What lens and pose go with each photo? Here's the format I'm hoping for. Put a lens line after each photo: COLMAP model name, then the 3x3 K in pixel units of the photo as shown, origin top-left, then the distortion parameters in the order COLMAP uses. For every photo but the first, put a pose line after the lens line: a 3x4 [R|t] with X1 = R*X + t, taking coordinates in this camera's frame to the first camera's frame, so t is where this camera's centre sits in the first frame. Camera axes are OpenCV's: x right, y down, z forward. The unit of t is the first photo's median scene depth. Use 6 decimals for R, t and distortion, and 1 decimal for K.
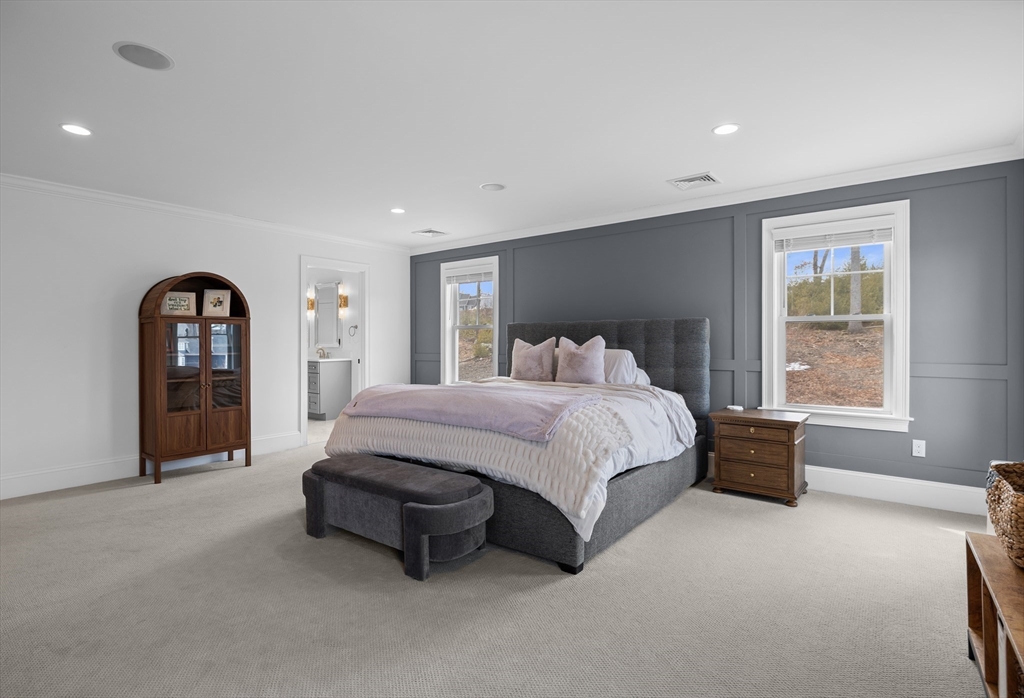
lens RADIAL K [[500.9, 0, 512.0], [0, 500.9, 349.0], [0, 0, 1]] dist [-0.000441, -0.000005]
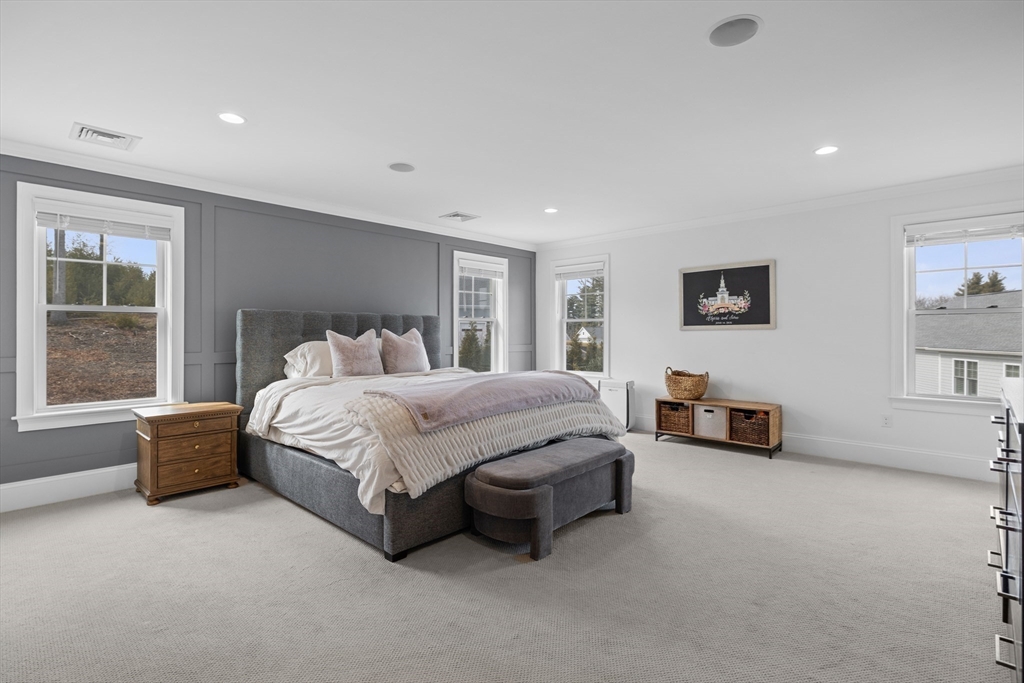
lens RADIAL K [[479.2, 0, 512.0], [0, 479.2, 341.5], [0, 0, 1]] dist [-0.001057, 0.000159]
pose [[0.119960, -0.015777, 0.992653, -0.622386], [0.015484, 0.999782, 0.014019, -0.006787], [-0.992658, 0.013689, 0.120178, 0.478669]]
